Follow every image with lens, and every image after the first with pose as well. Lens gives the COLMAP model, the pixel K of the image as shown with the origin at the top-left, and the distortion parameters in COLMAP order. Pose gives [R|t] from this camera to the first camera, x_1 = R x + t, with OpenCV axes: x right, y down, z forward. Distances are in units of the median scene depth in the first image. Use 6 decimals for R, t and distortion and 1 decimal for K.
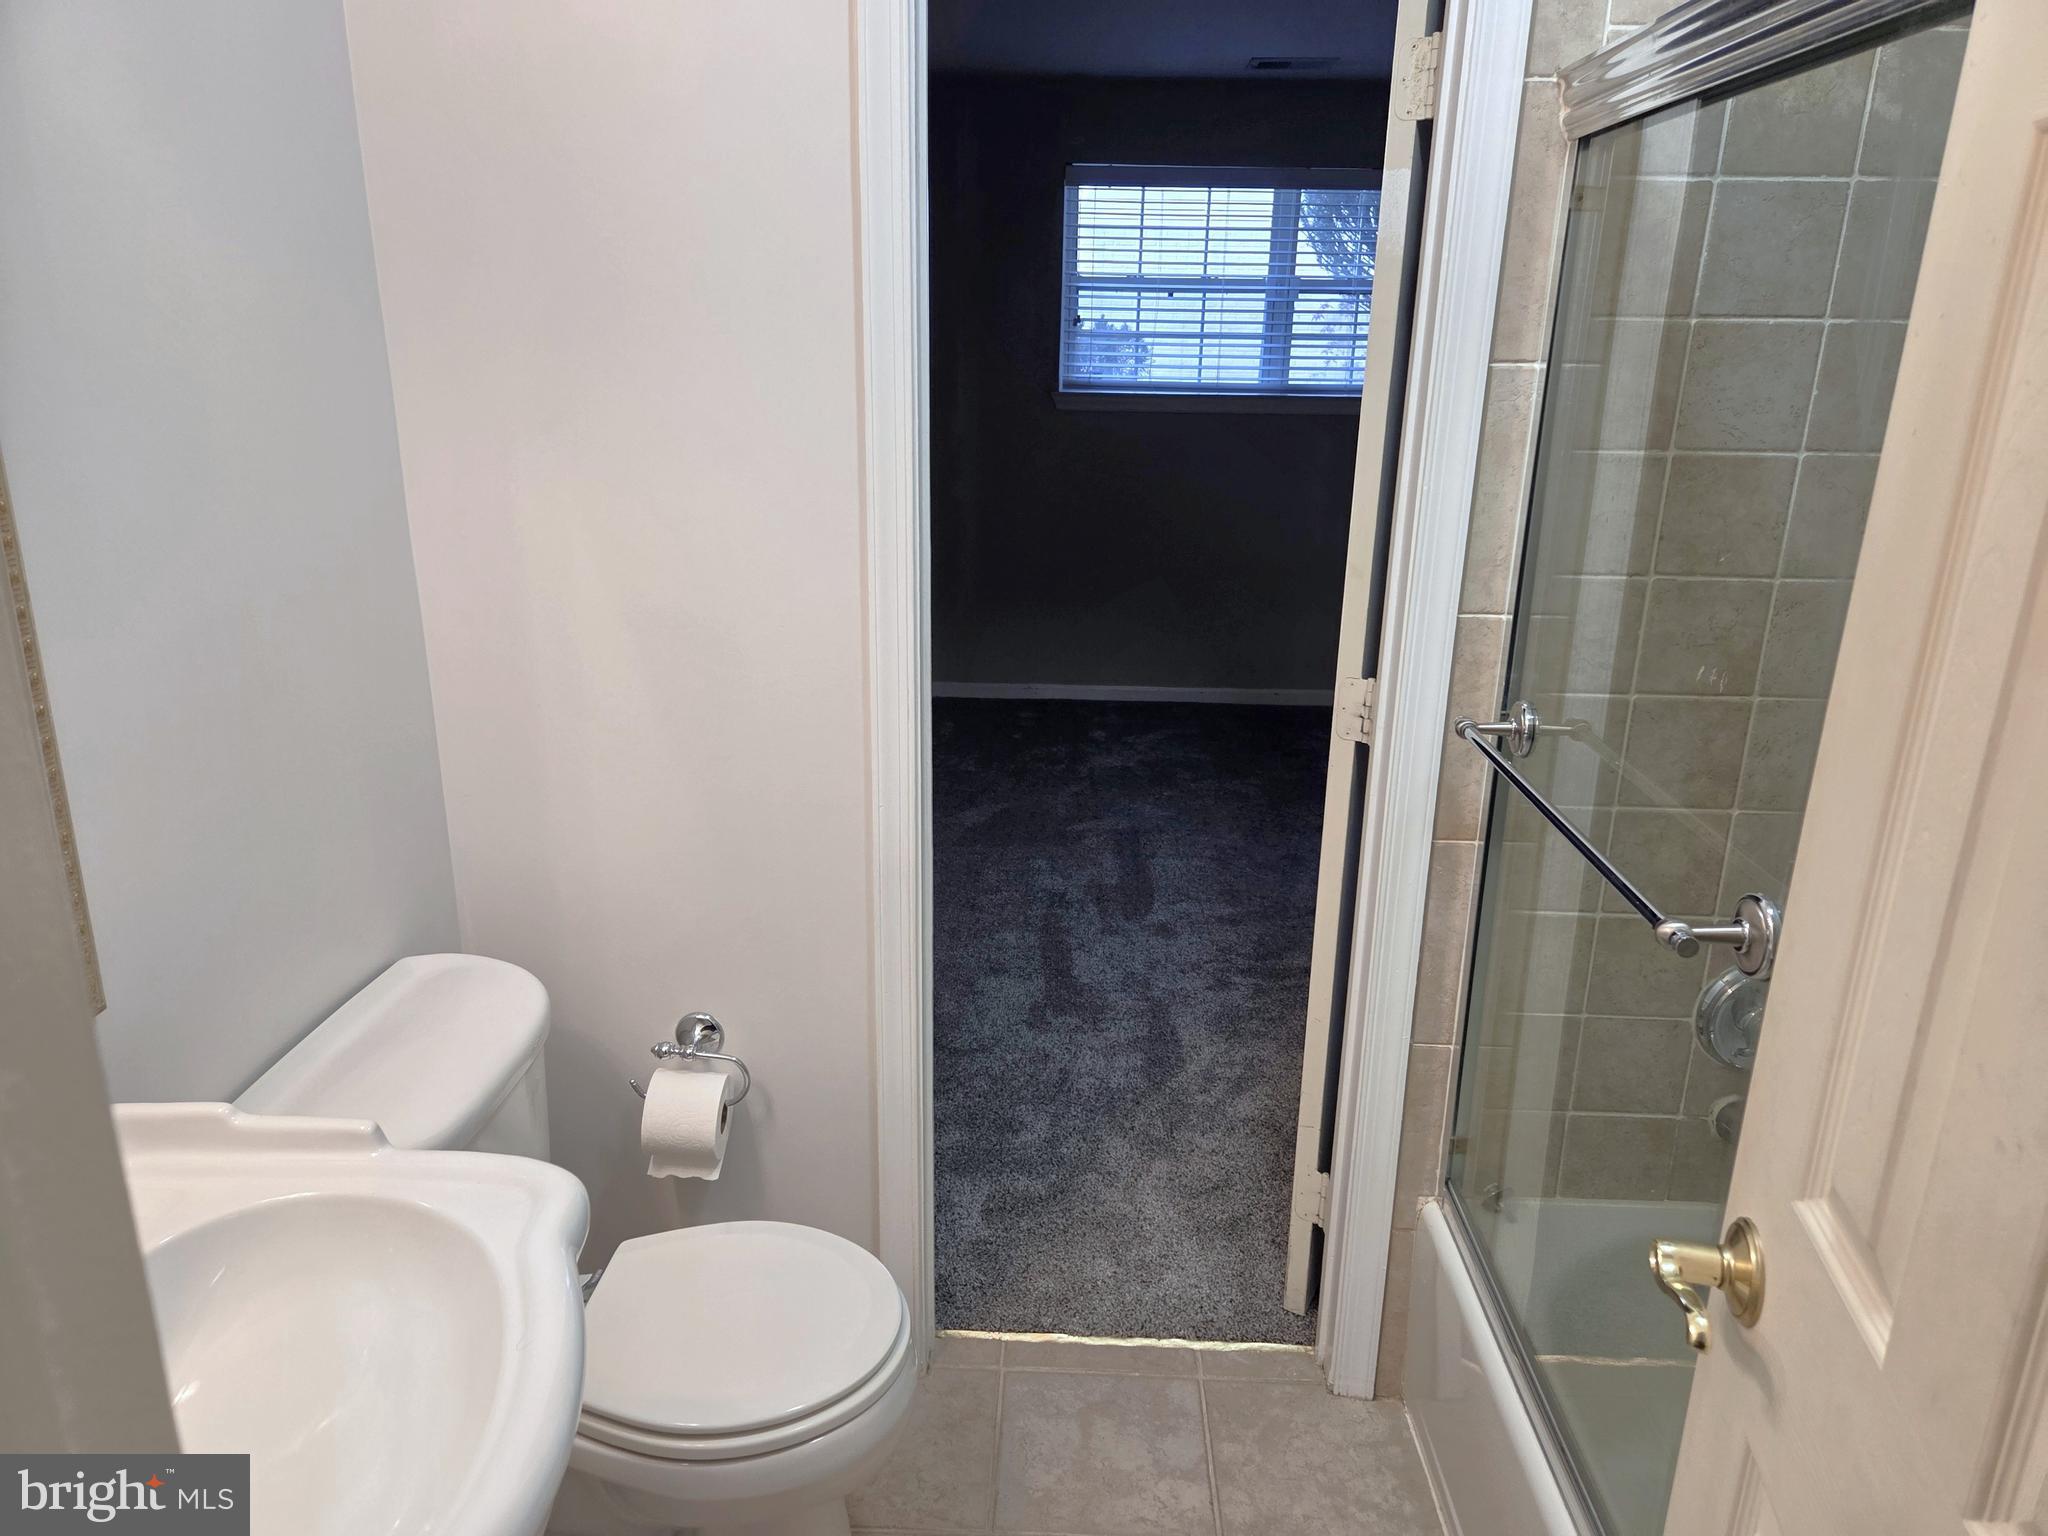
lens RADIAL K [[1366.7, 0, 1028.3], [0, 1366.7, 770.3], [0, 0, 1]] dist [0.071568, -0.043467]
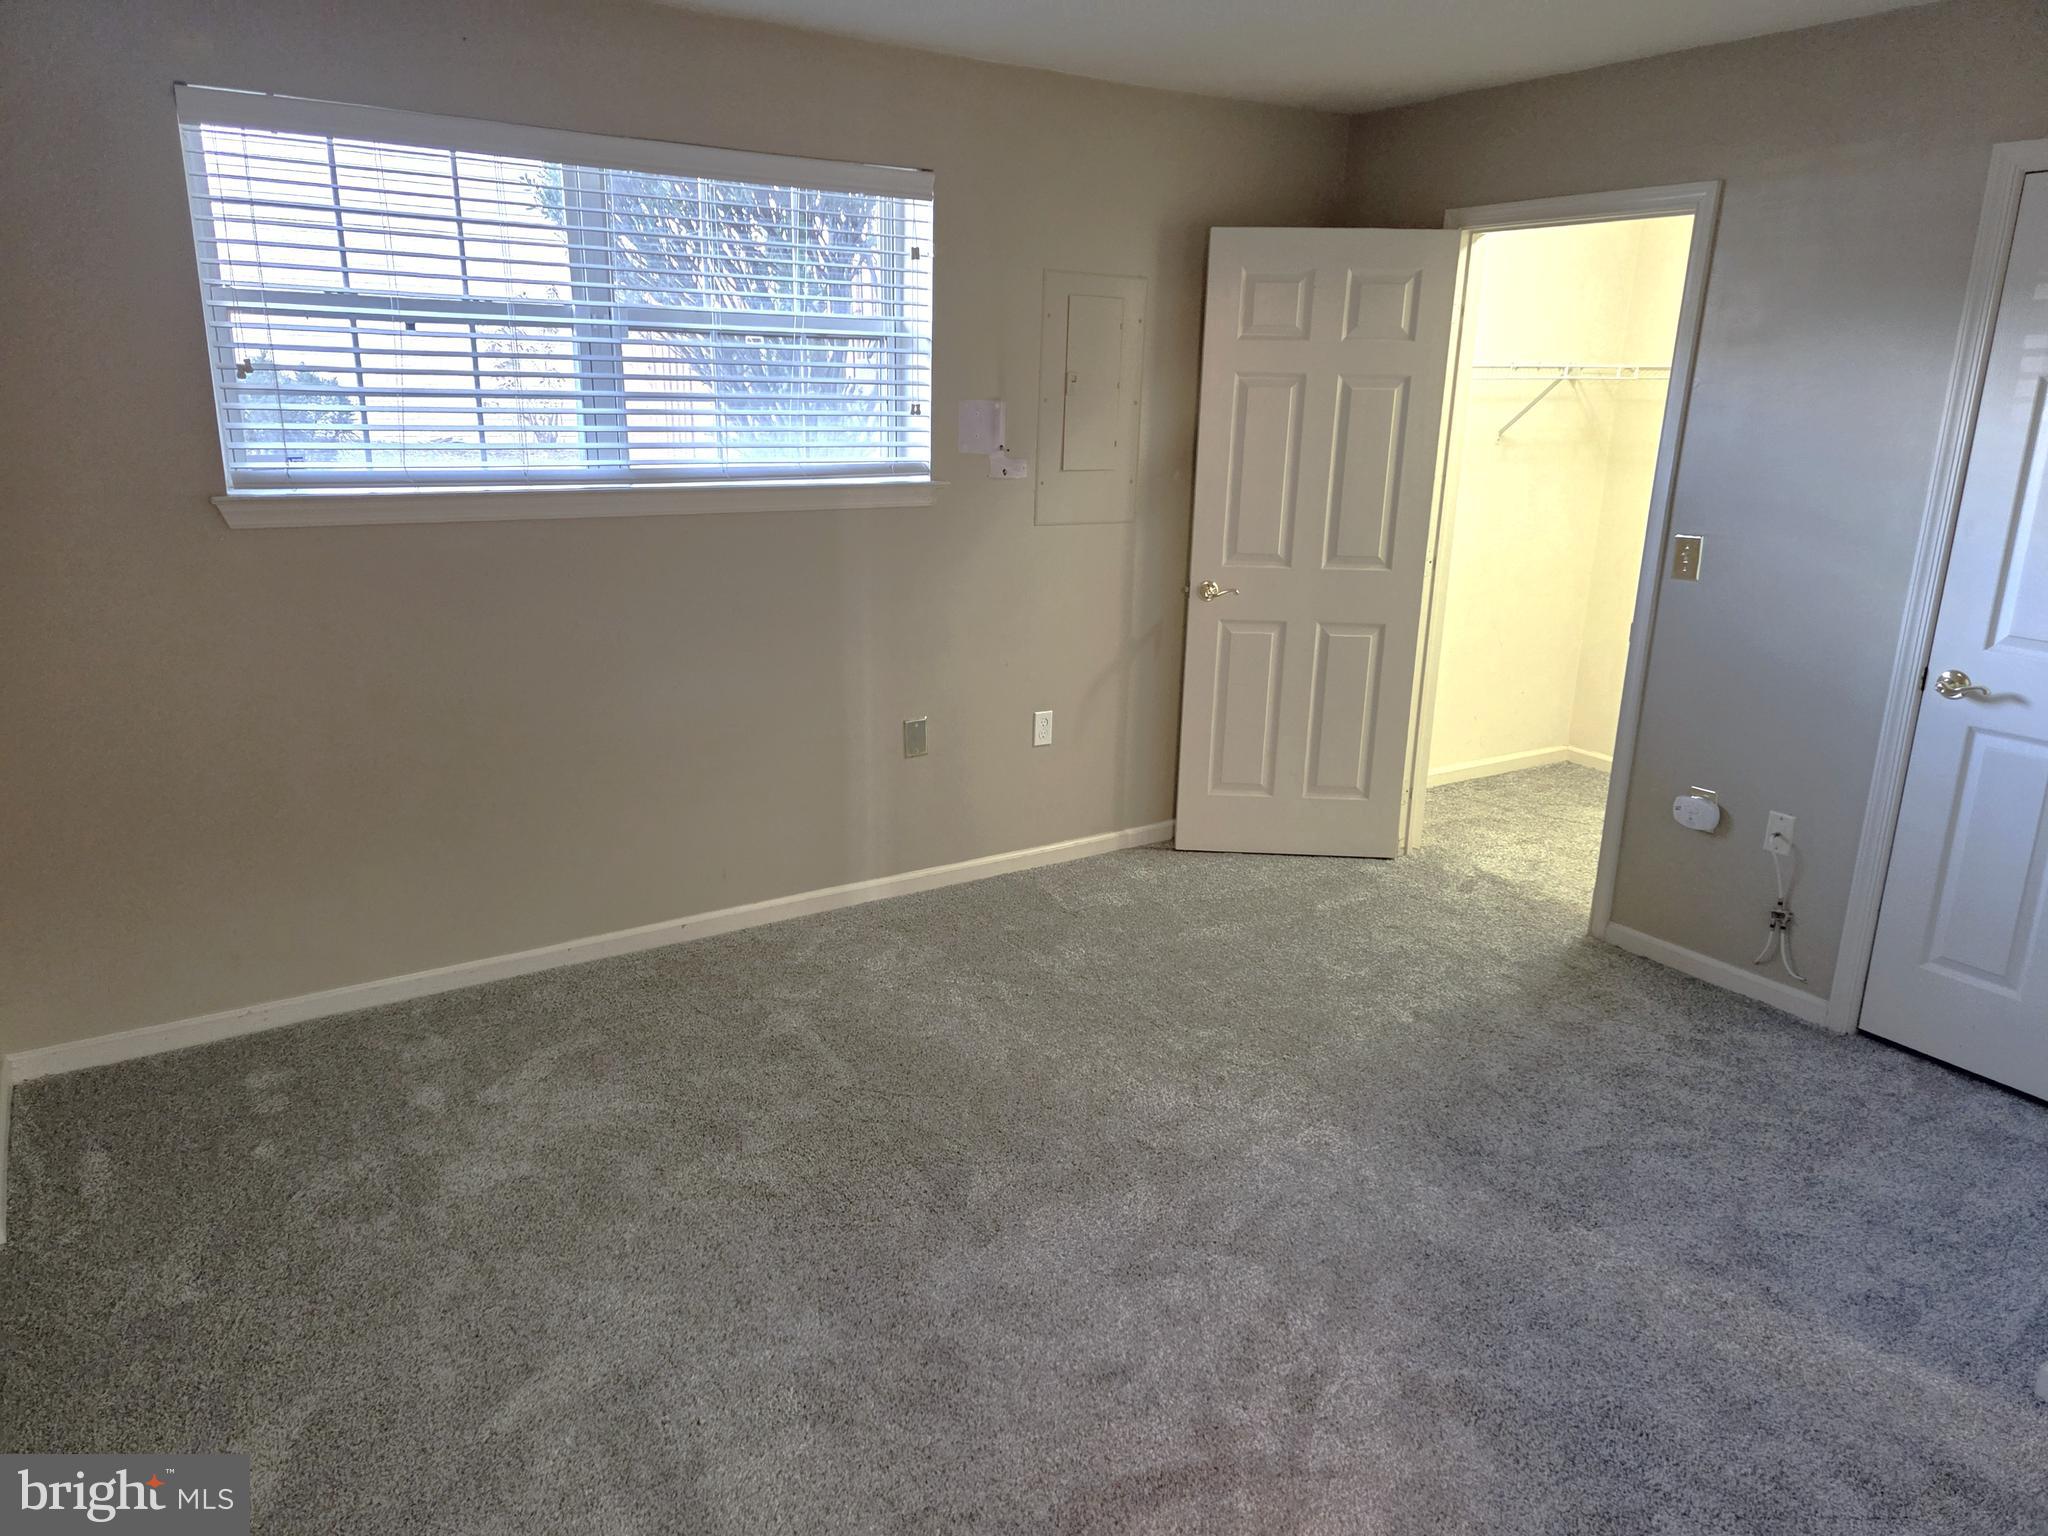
lens RADIAL K [[1366.7, 0, 1020.8], [0, 1366.7, 760.9], [0, 0, 1]] dist [0.071568, -0.043467]
pose [[0.825092, -0.155842, 0.543081, -0.034937], [0.162482, 0.986051, 0.036102, -0.139802], [-0.541132, 0.058453, 0.838904, 0.366926]]
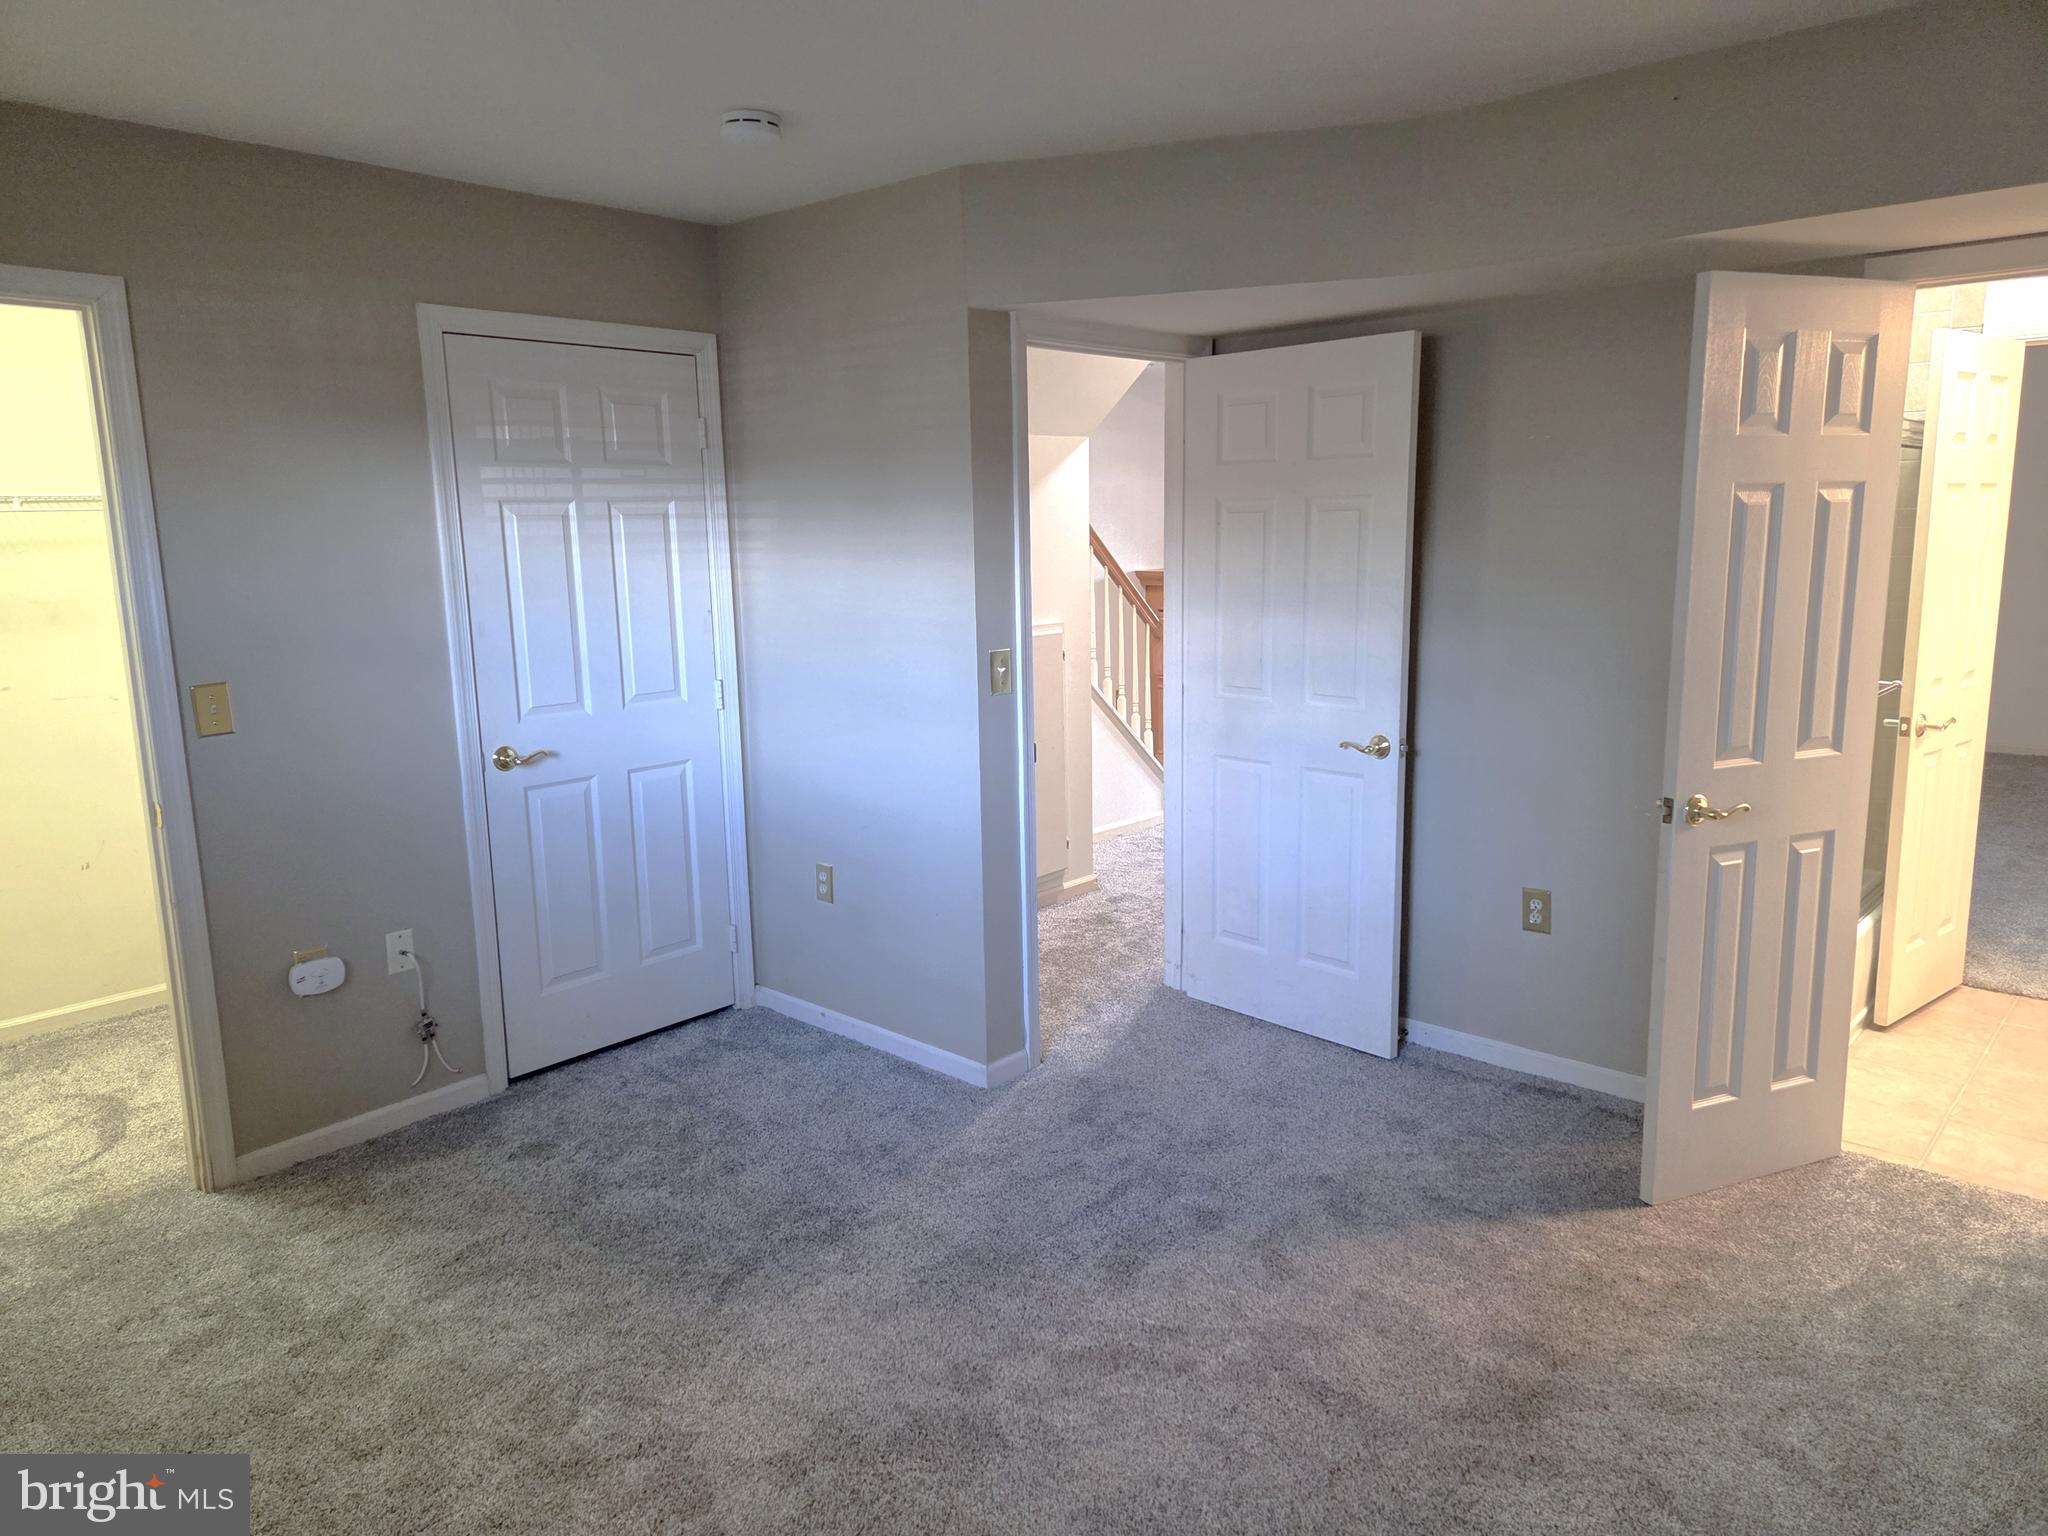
lens RADIAL K [[1366.7, 0, 1016.4], [0, 1366.7, 771.5], [0, 0, 1]] dist [0.071568, -0.043467]
pose [[-0.759007, -0.111345, 0.641491, -0.015108], [0.208479, 0.891830, 0.401467, -0.299480], [-0.616803, 0.438454, -0.653692, 0.932957]]
